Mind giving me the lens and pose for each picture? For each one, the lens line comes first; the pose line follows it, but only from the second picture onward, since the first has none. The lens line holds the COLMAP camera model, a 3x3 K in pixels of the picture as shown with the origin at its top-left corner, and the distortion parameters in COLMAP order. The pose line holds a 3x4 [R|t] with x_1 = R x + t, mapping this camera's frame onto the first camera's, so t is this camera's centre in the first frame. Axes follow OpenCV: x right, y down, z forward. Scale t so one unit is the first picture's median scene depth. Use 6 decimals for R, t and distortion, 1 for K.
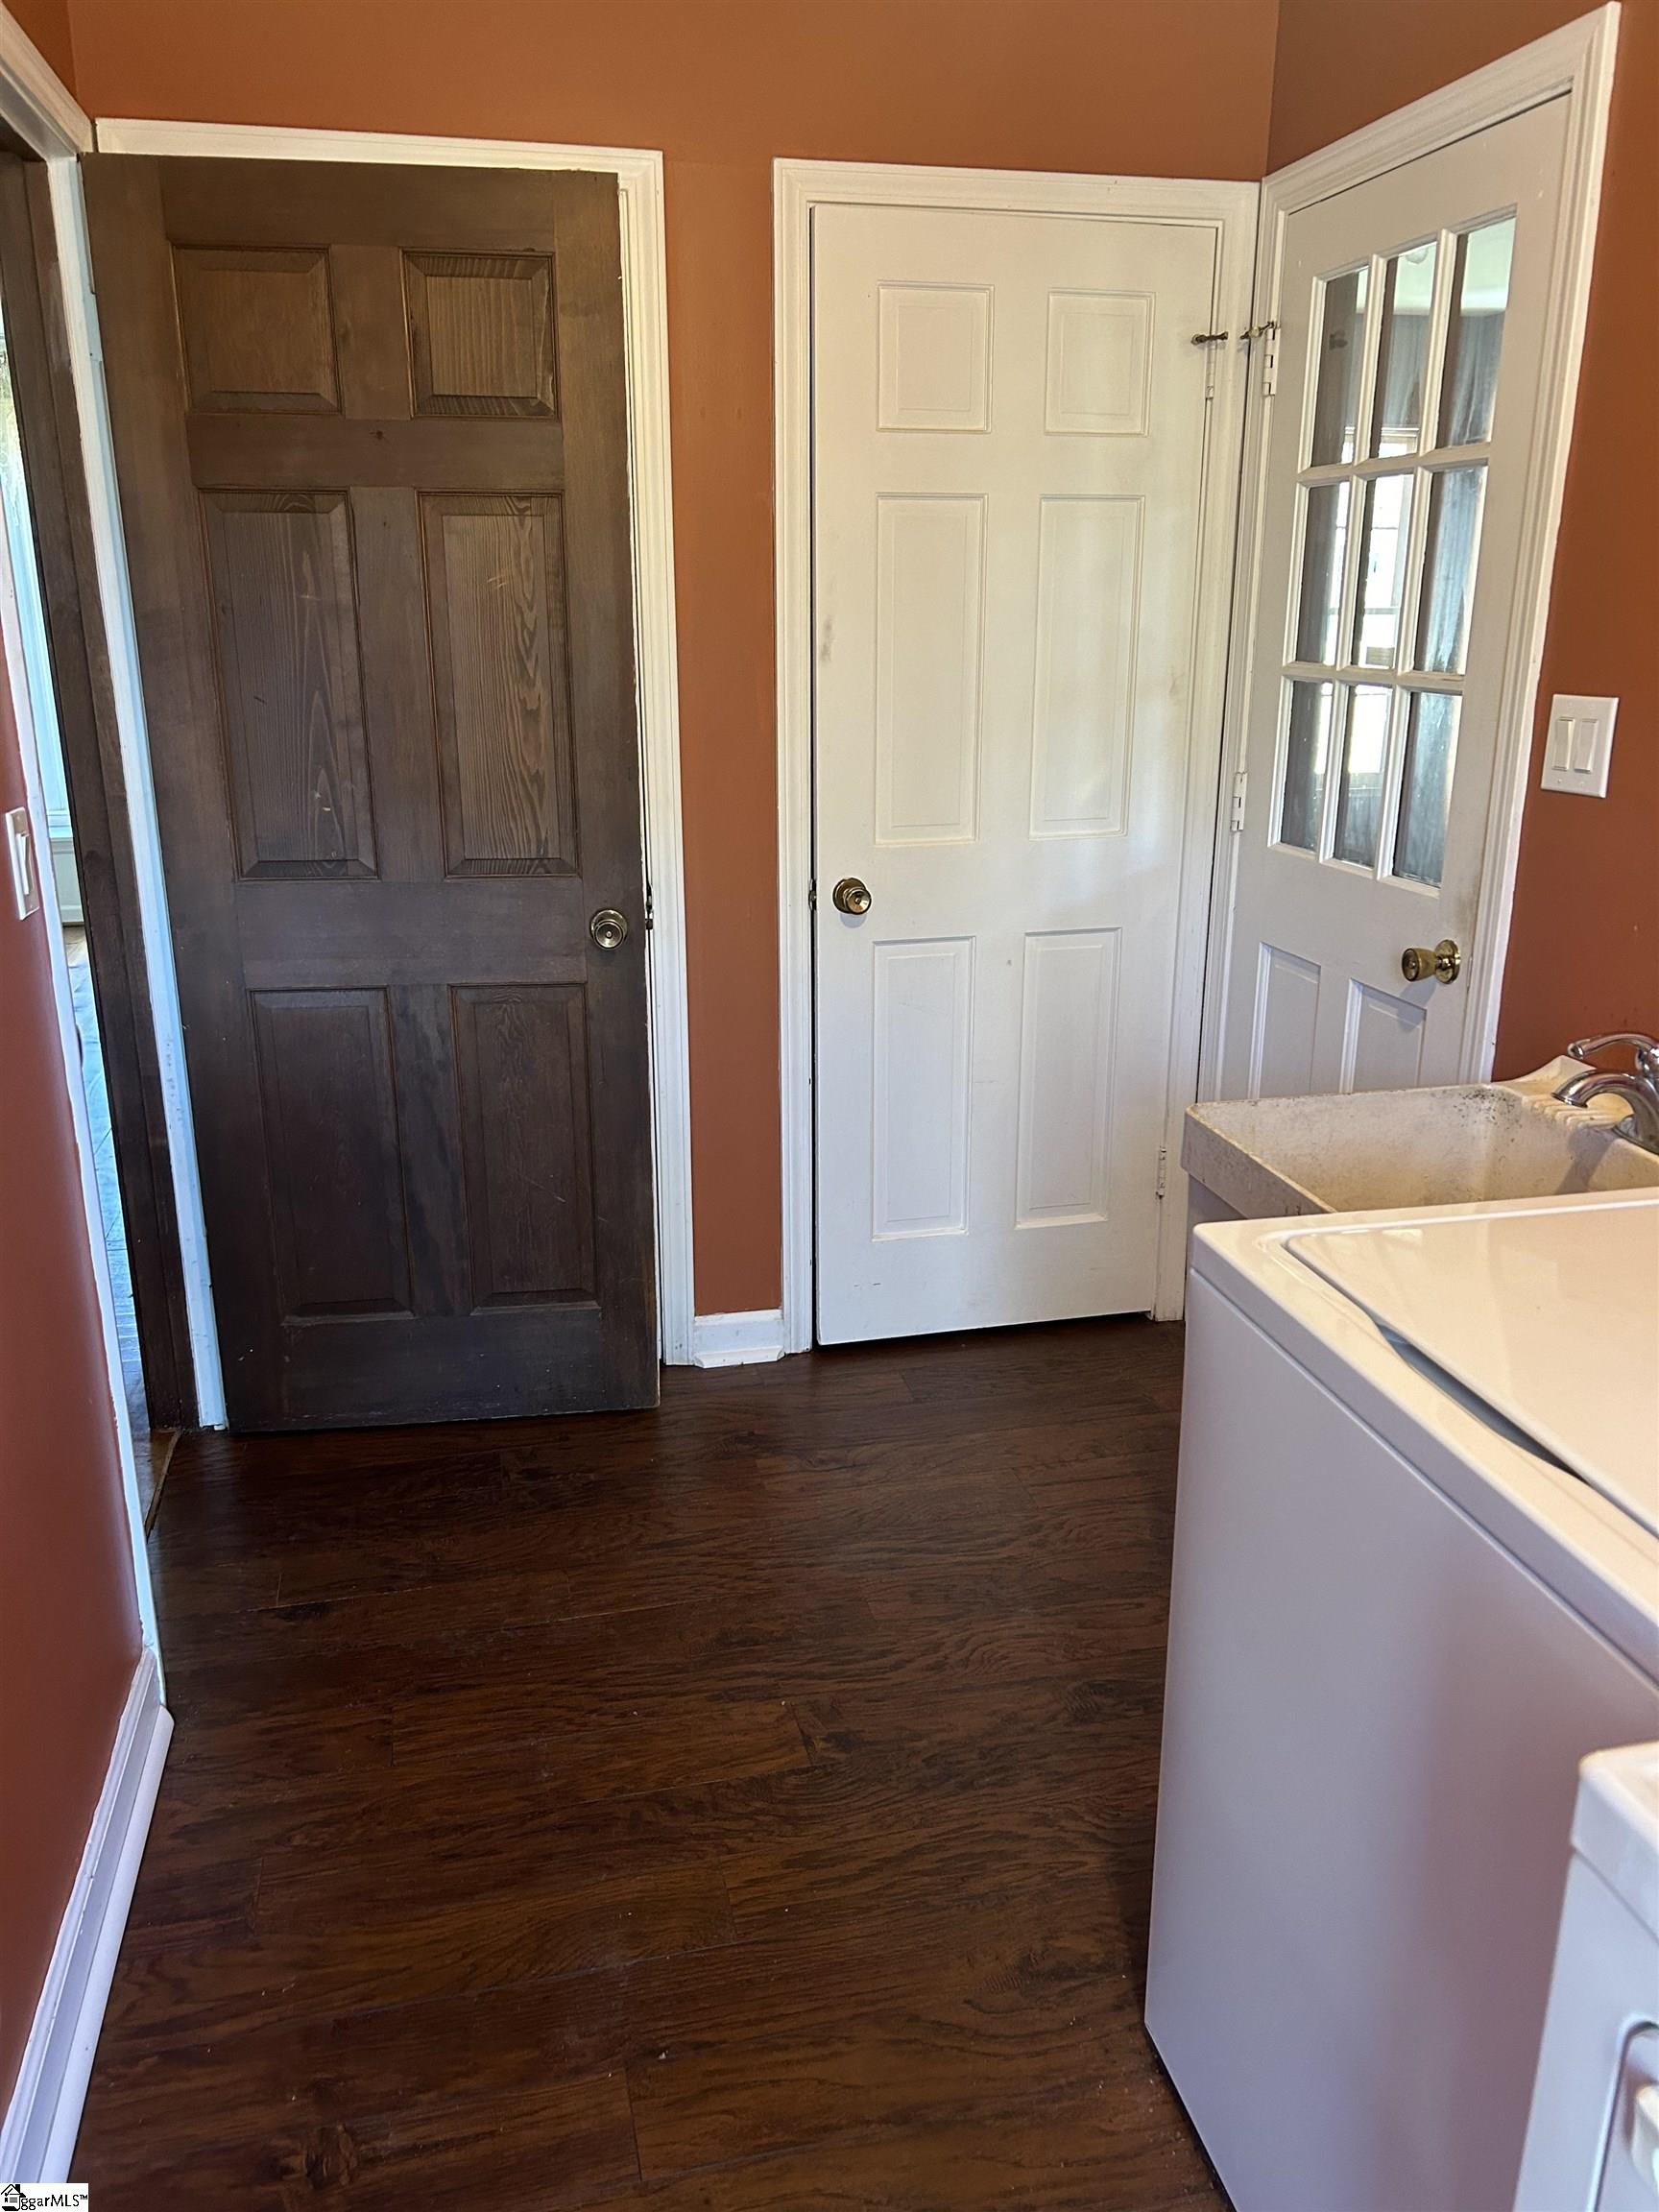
lens RADIAL K [[1672.6, 0, 834.4], [0, 1672.6, 1108.7], [0, 0, 1]] dist [0.028259, -0.029110]
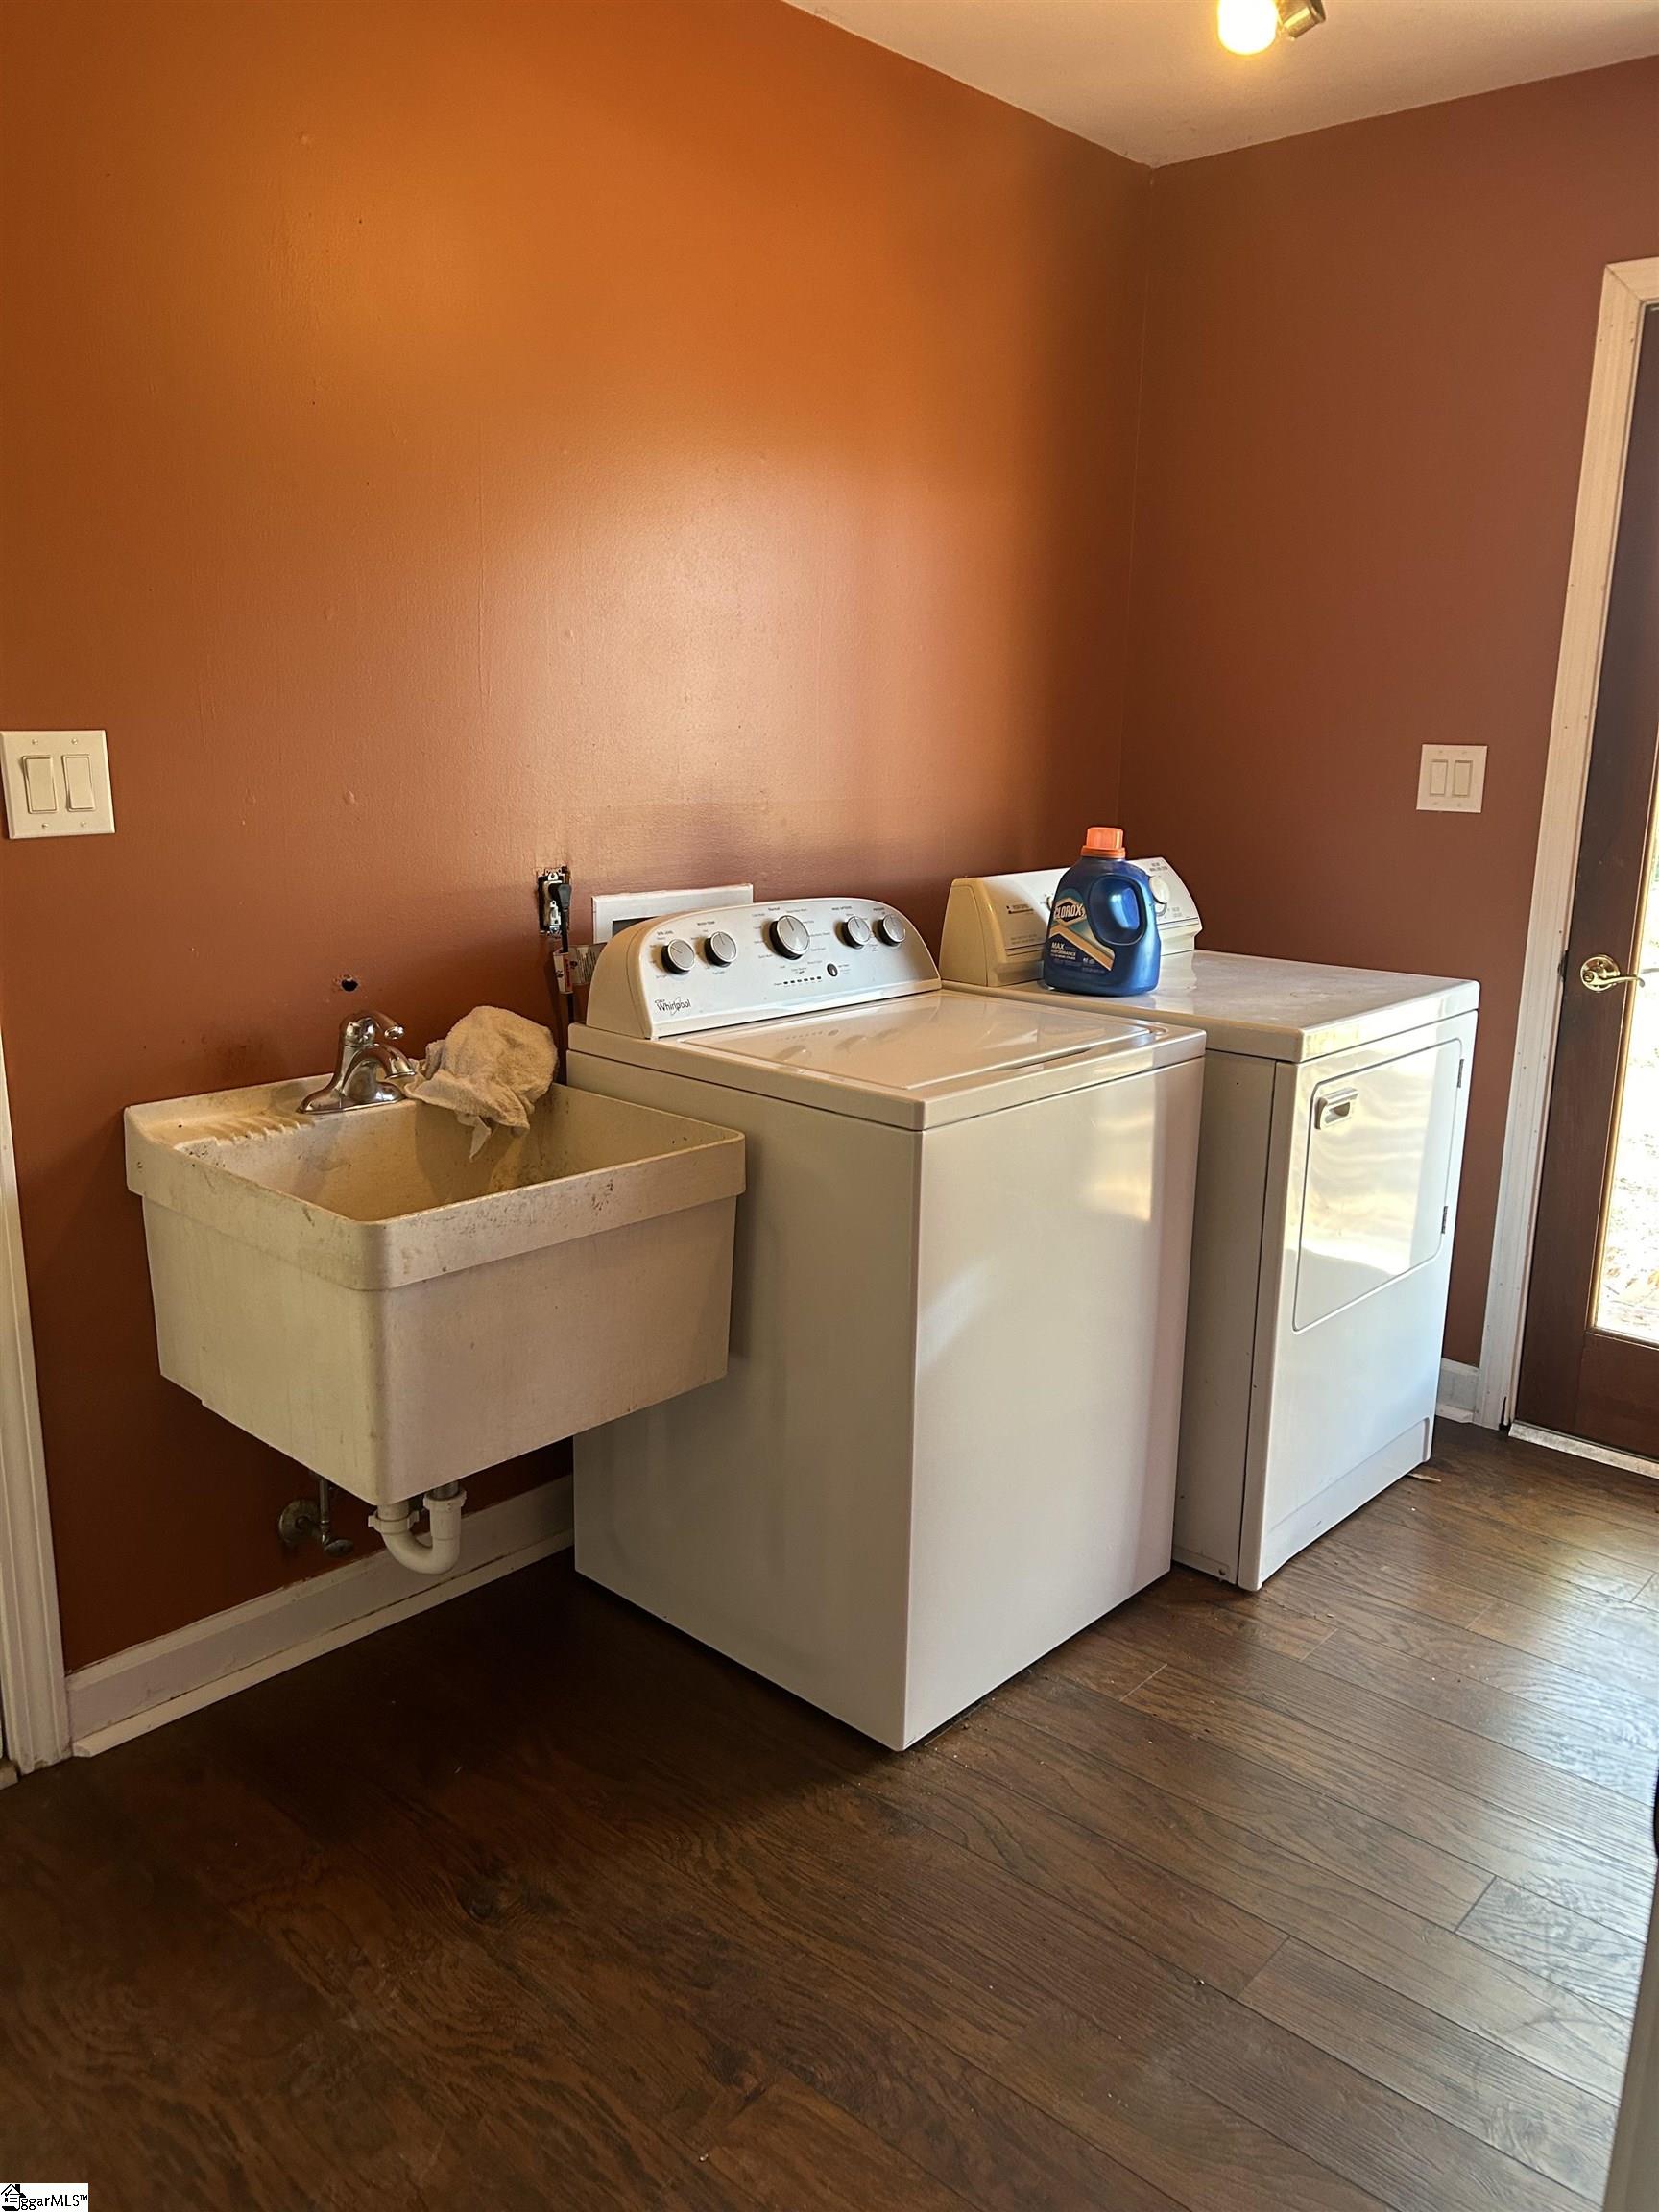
lens RADIAL K [[1672.6, 0, 820.6], [0, 1672.6, 1101.2], [0, 0, 1]] dist [0.028259, -0.029110]
pose [[-0.571185, -0.198819, 0.796379, -0.585820], [0.220724, 0.897281, 0.382320, -0.334746], [-0.790588, 0.394155, -0.468629, 1.222973]]
